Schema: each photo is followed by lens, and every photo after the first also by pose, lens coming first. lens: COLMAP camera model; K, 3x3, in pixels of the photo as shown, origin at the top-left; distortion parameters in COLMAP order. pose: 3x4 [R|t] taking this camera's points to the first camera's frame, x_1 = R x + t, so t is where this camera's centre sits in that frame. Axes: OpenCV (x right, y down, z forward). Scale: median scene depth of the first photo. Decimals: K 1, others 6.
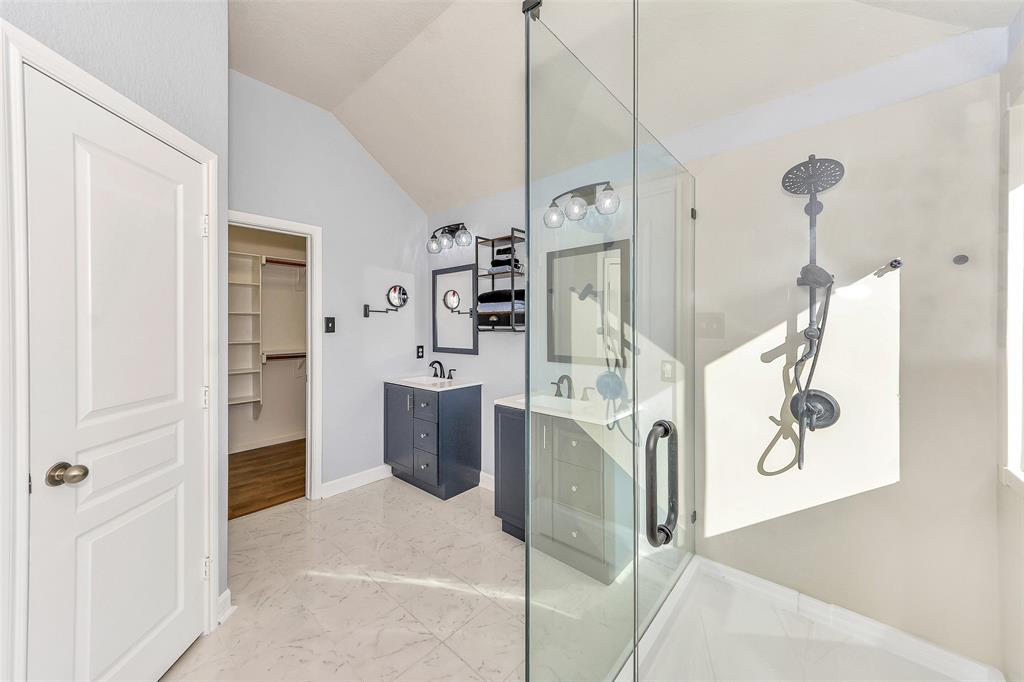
lens RADIAL K [[363.6, 0, 515.1], [0, 363.6, 322.3], [0, 0, 1]] dist [0.015670, -0.000005]
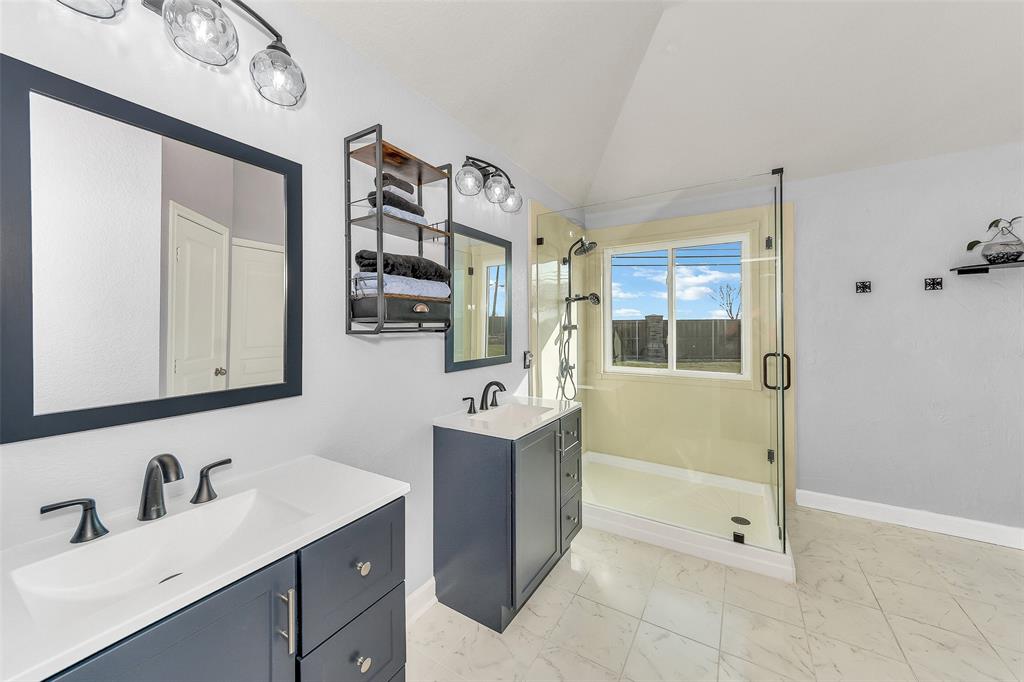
lens RADIAL K [[363.6, 0, 515.1], [0, 363.6, 322.3], [0, 0, 1]] dist [0.015670, -0.000005]
pose [[-0.178079, 0.018193, 0.983848, -0.613643], [0.000209, 0.999830, -0.018451, 0.020163], [-0.984016, -0.003080, -0.178052, 0.952629]]
